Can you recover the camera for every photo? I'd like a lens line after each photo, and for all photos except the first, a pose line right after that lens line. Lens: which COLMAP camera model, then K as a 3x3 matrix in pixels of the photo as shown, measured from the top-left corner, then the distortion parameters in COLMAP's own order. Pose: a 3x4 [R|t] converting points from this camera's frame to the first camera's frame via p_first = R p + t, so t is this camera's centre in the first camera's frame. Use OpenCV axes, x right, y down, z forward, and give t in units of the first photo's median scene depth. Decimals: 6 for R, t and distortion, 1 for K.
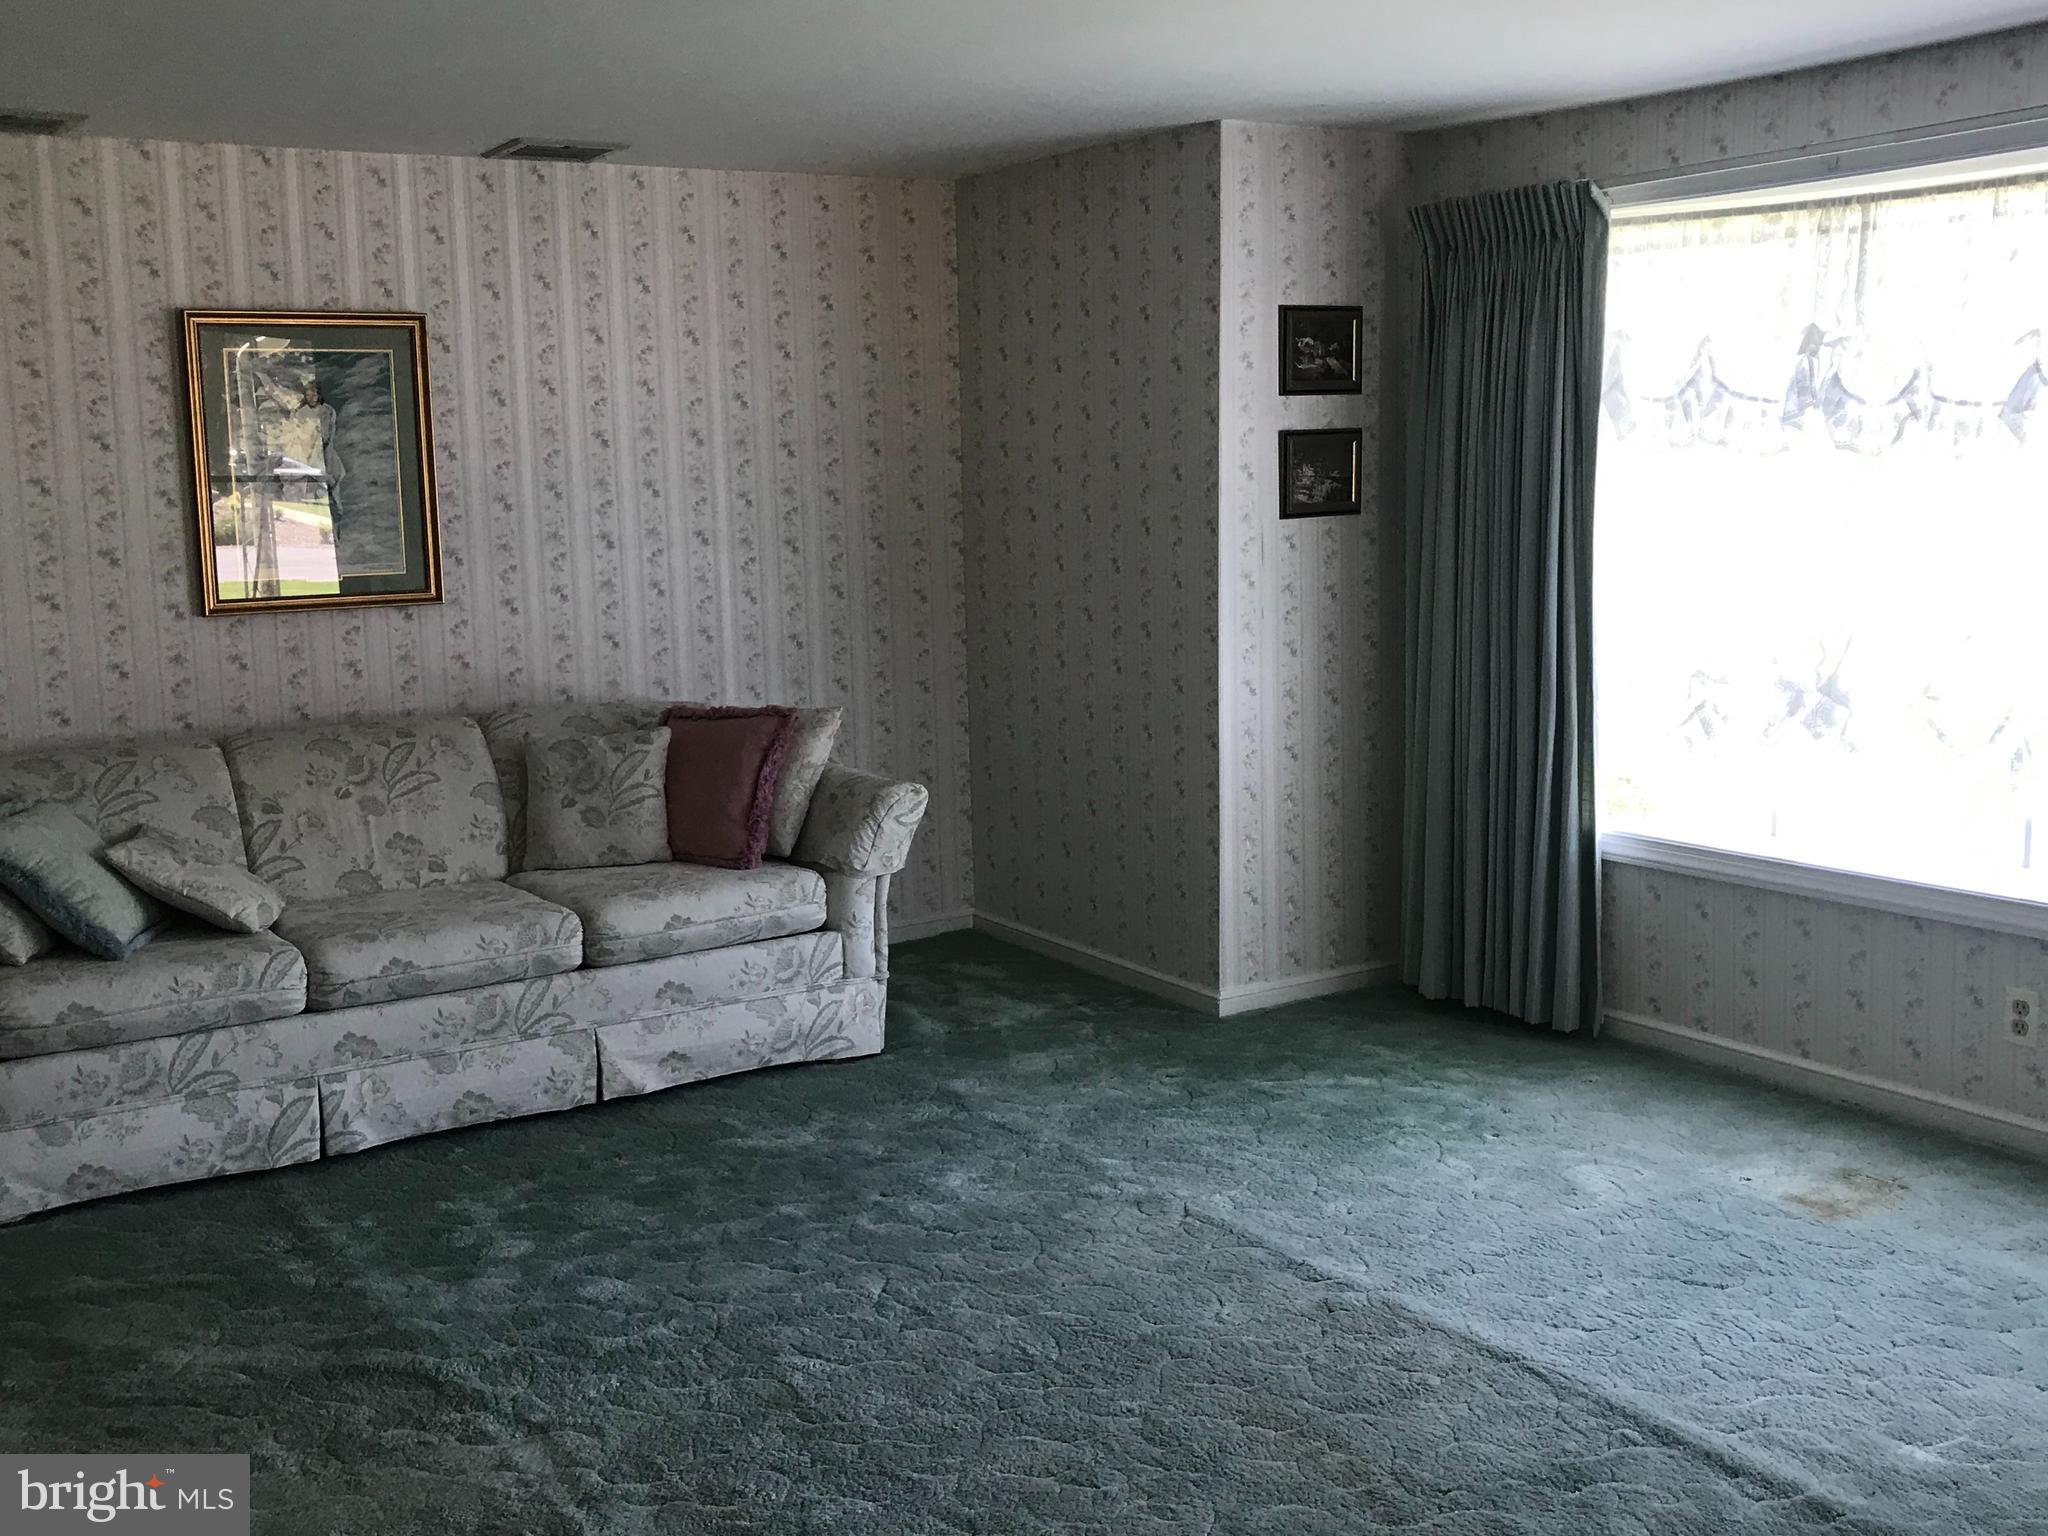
lens RADIAL K [[2193.6, 0, 1019.9], [0, 2193.6, 771.5], [0, 0, 1]] dist [0.046468, 0.000000]
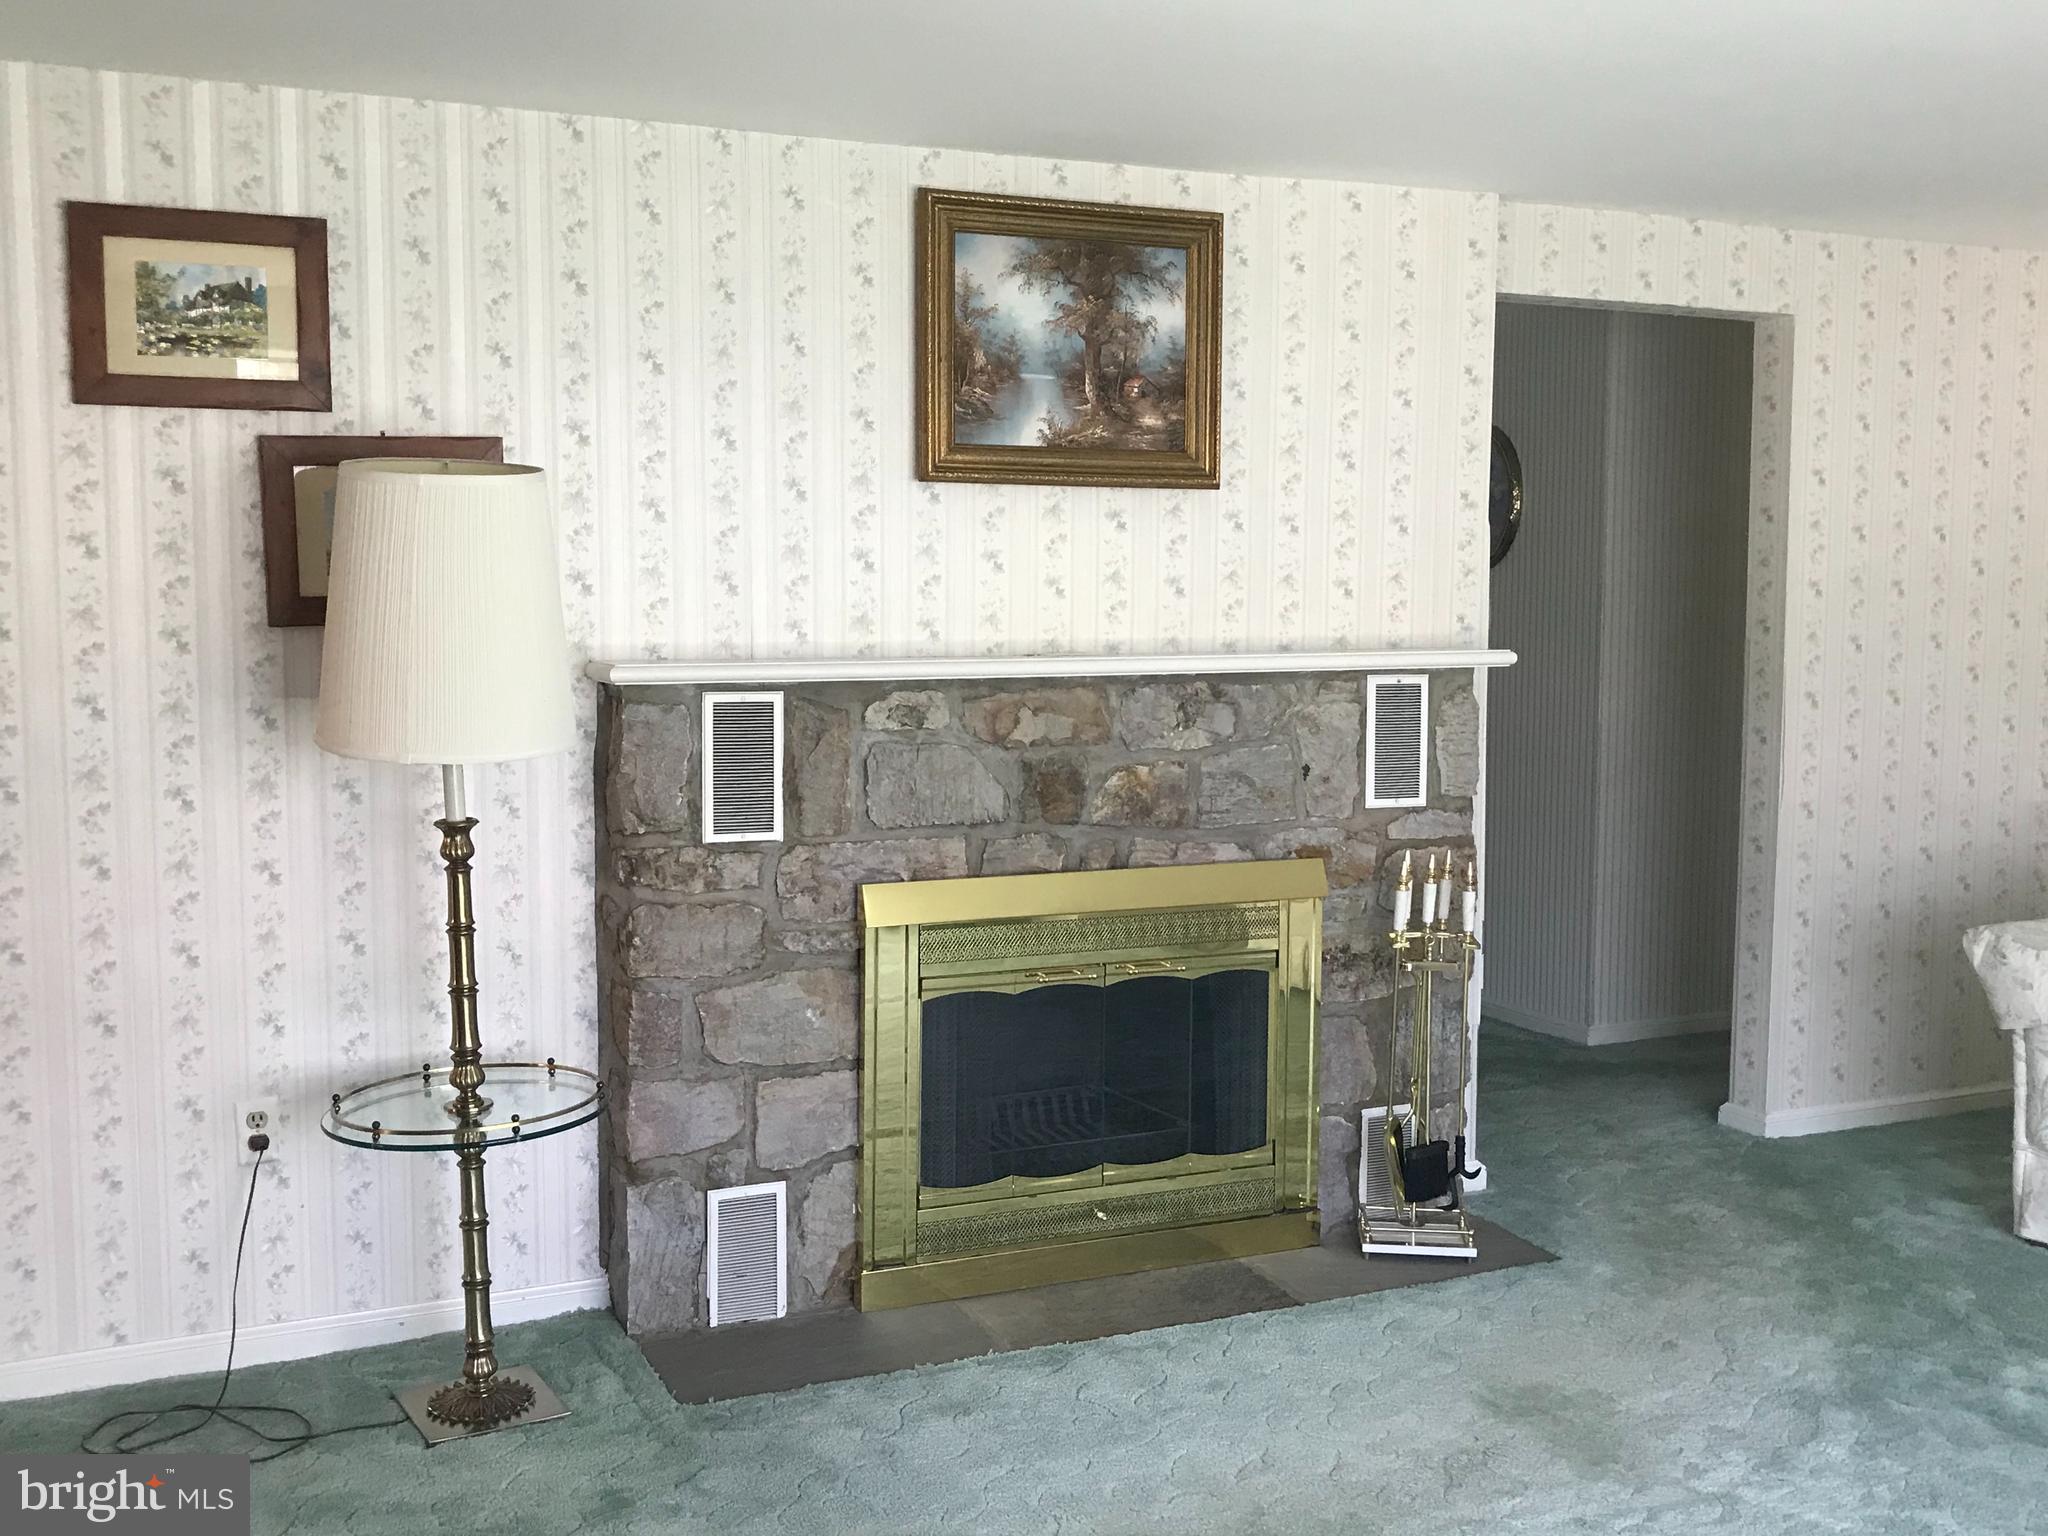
lens RADIAL K [[2193.6, 0, 927.1], [0, 2193.6, 749.8], [0, 0, 1]] dist [0.046468, 0.000000]
pose [[-0.157942, 0.114369, -0.980803, 0.576714], [-0.132723, 0.981798, 0.135857, -0.093688], [0.978488, 0.151632, -0.139888, 0.524735]]
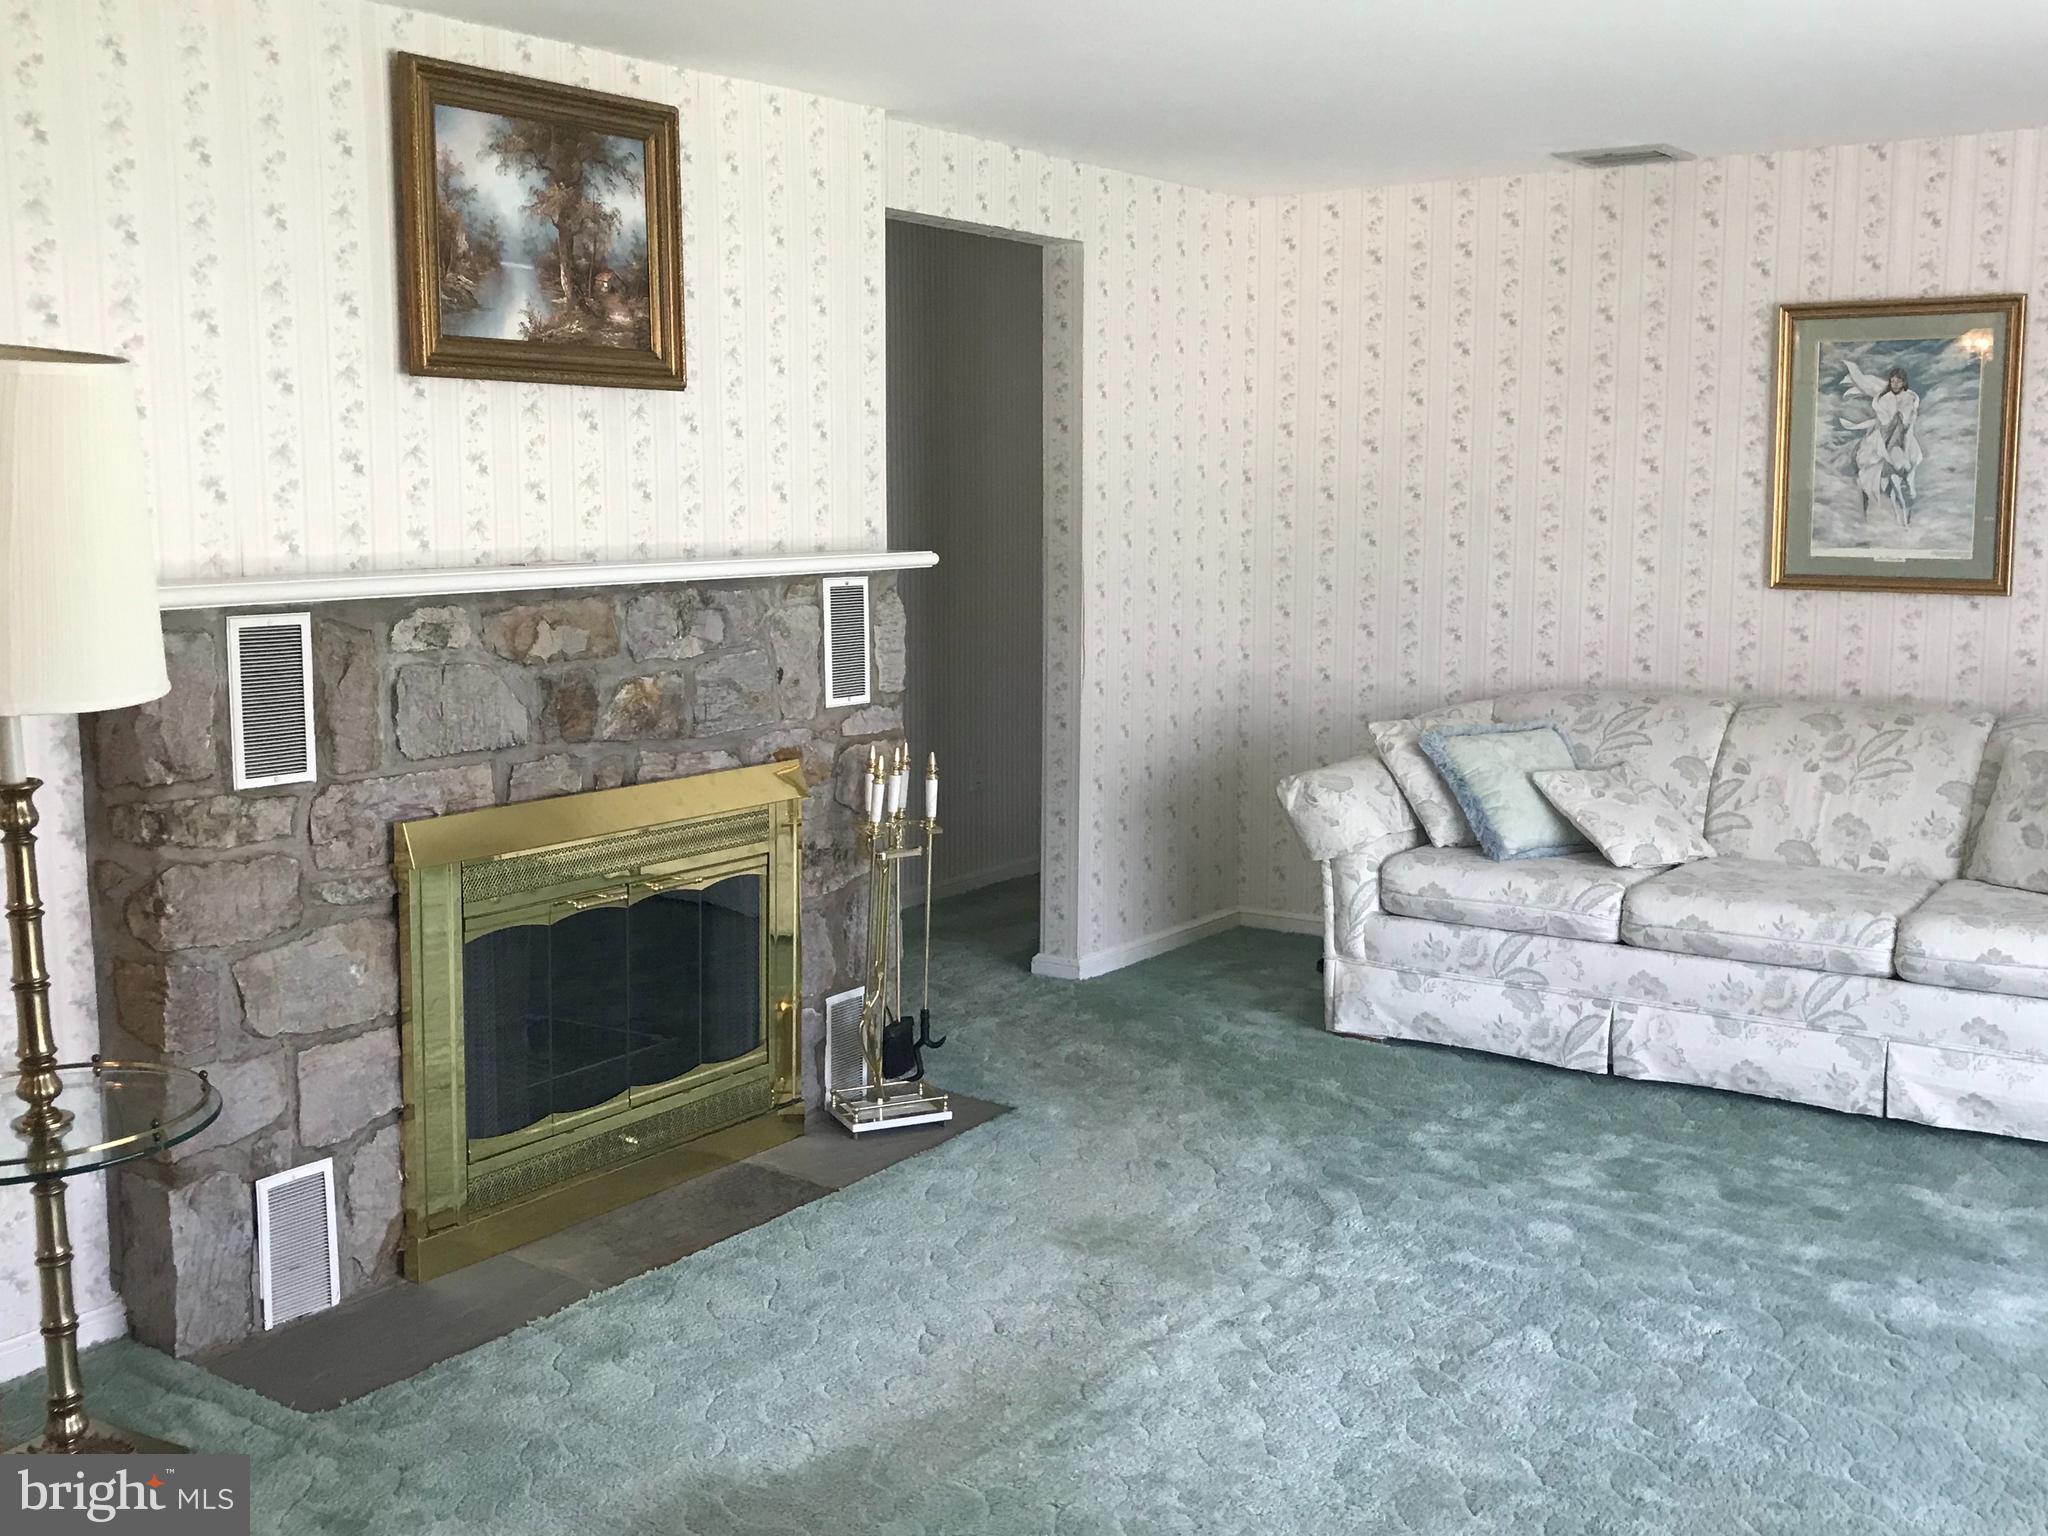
lens RADIAL K [[2193.6, 0, 1019.6], [0, 2193.6, 769.4], [0, 0, 1]] dist [0.046468, 0.000000]
pose [[0.382179, 0.157997, -0.910481, 0.540552], [-0.139757, 0.983824, 0.112060, -0.057710], [0.913459, 0.084419, 0.398078, 0.262260]]
